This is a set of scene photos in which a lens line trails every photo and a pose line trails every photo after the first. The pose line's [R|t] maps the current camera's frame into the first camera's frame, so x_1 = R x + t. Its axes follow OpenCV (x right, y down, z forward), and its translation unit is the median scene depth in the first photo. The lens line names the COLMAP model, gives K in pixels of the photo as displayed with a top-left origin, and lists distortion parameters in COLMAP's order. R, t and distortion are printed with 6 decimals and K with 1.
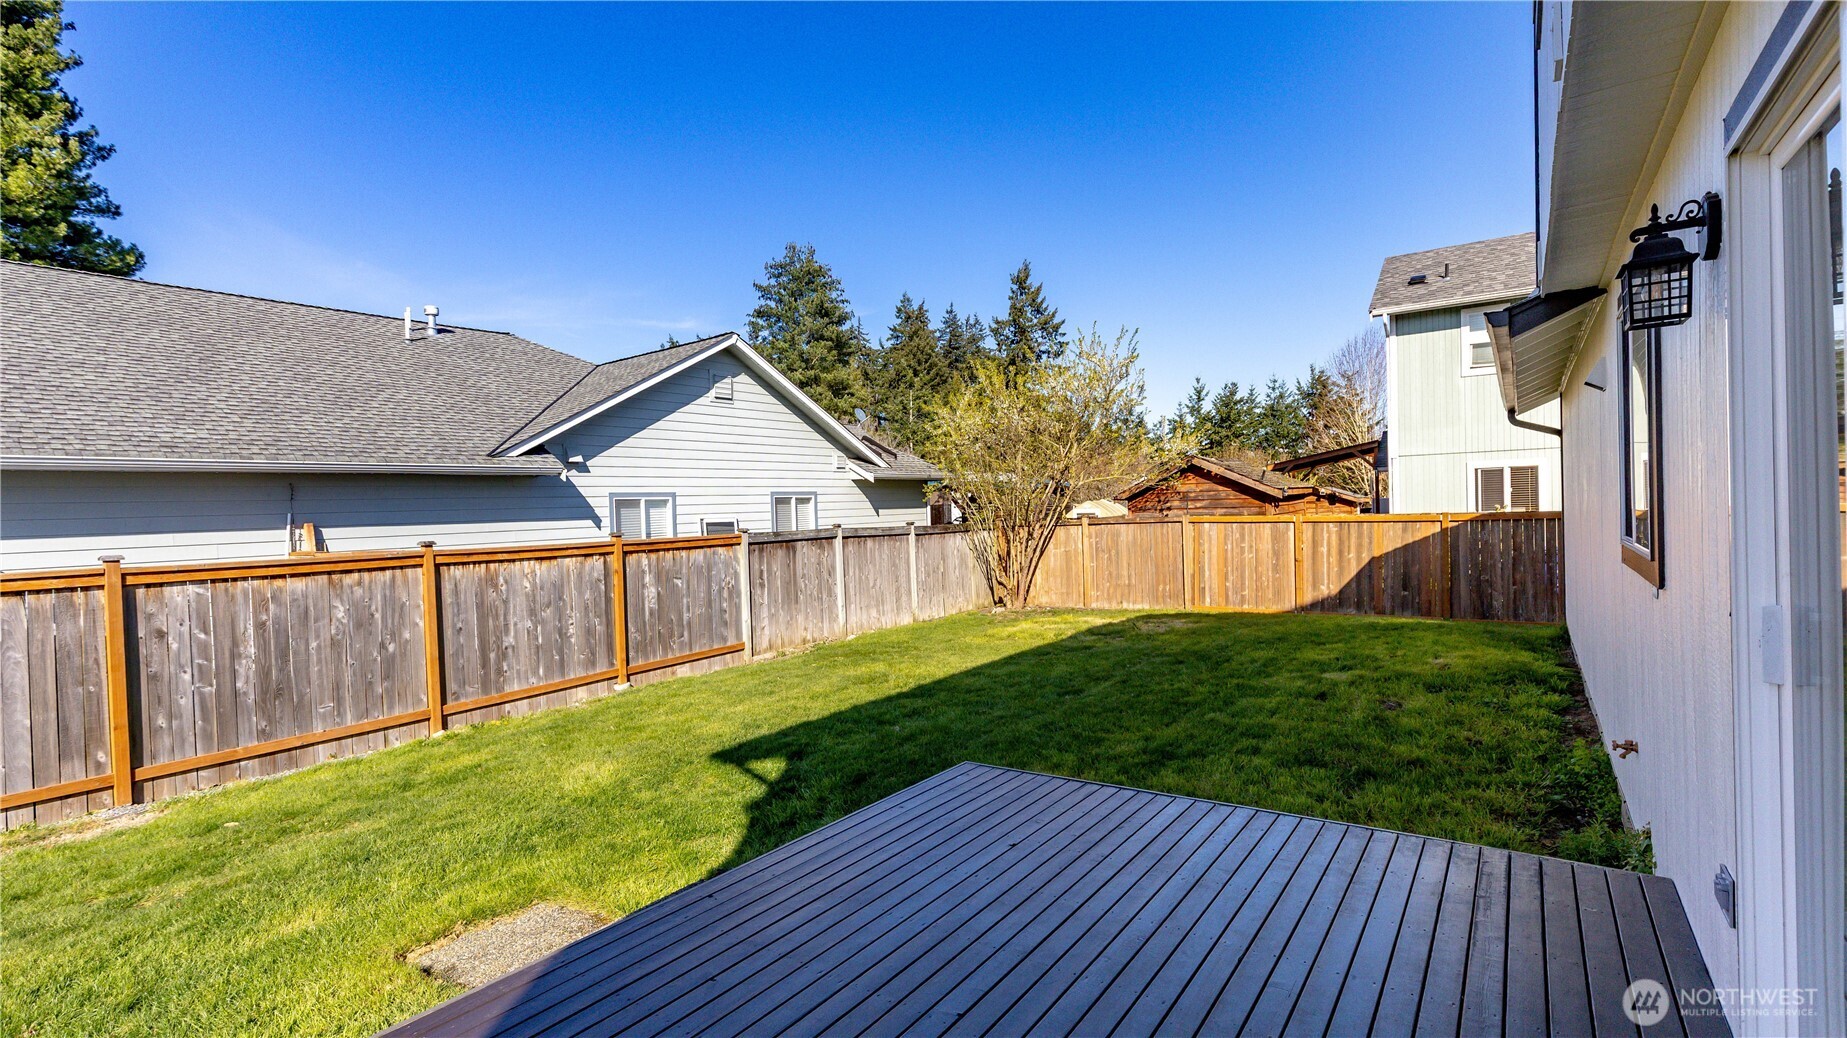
lens RADIAL K [[823.3, 0, 918.9], [0, 823.3, 517.3], [0, 0, 1]] dist [0.004392, 0.000556]
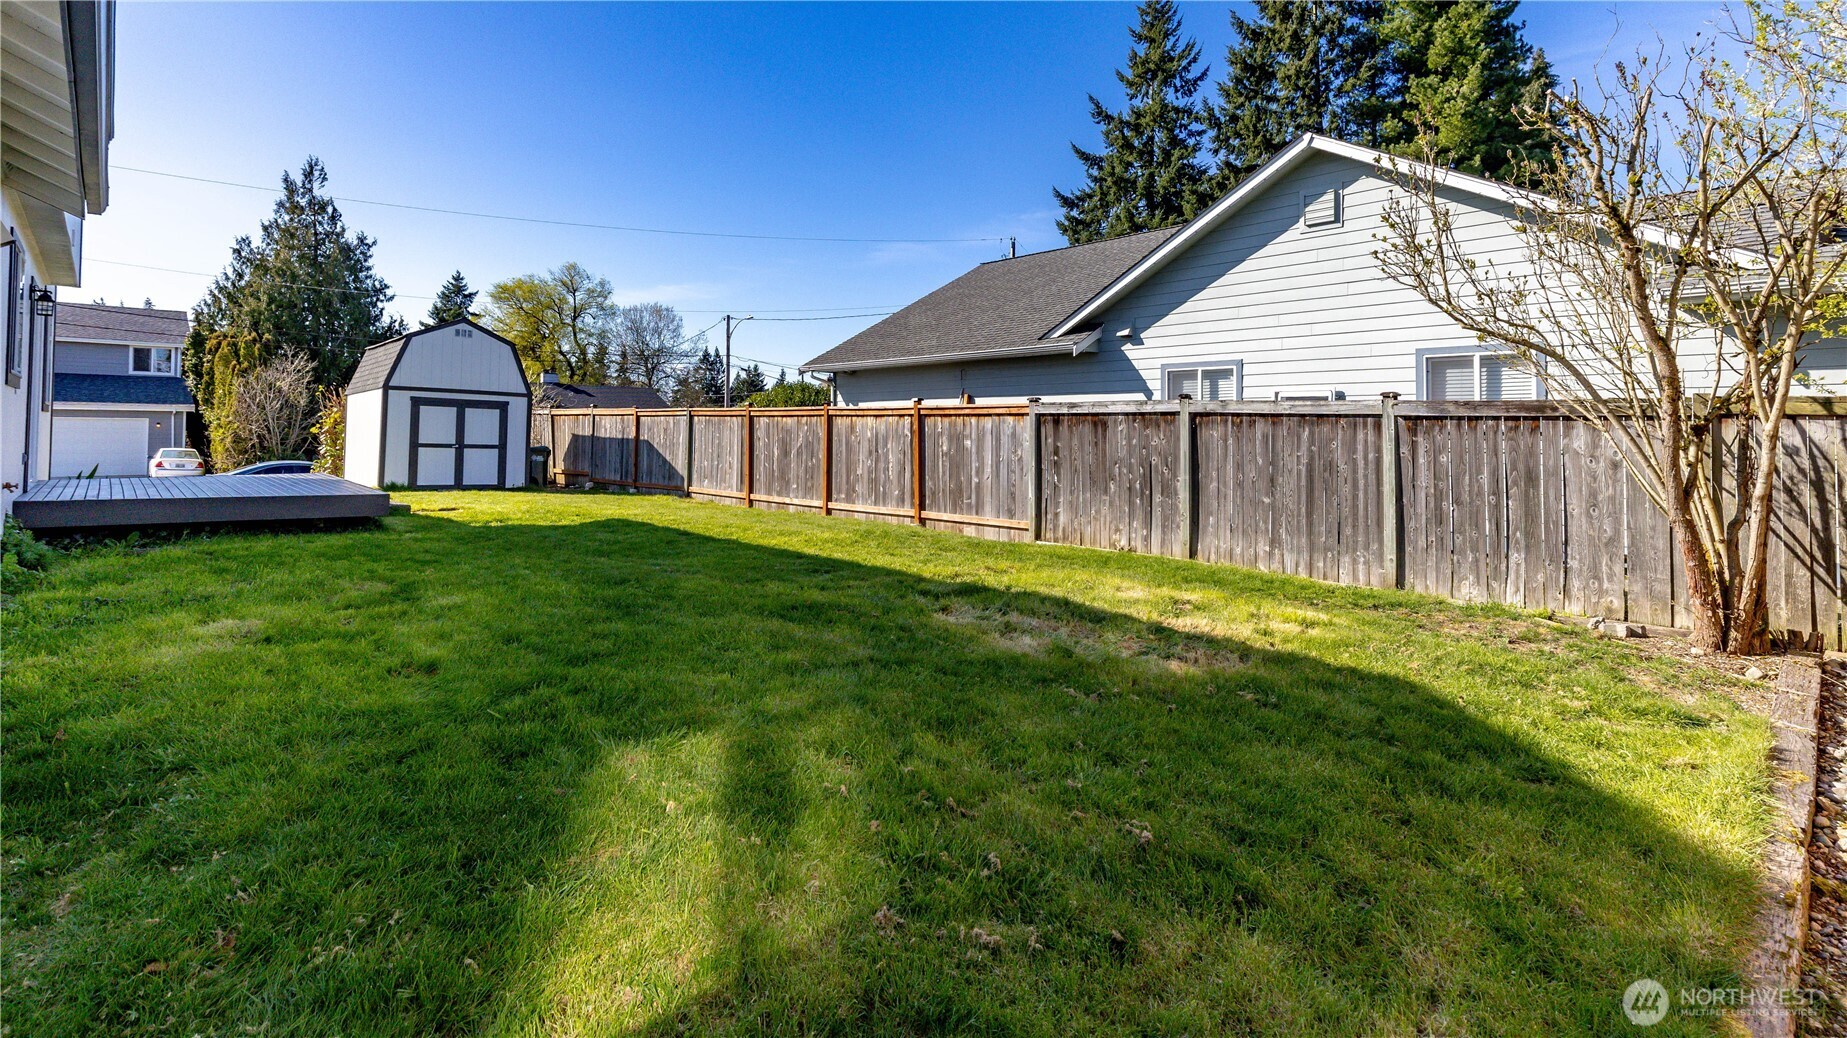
lens RADIAL K [[865.7, 0, 929.6], [0, 865.7, 419.3], [0, 0, 1]] dist [-0.000854, -0.000333]
pose [[-0.184056, 0.014169, -0.982814, 1.287542], [-0.015989, 0.999721, 0.017407, 0.039972], [0.982786, 0.018918, -0.183778, 1.839079]]
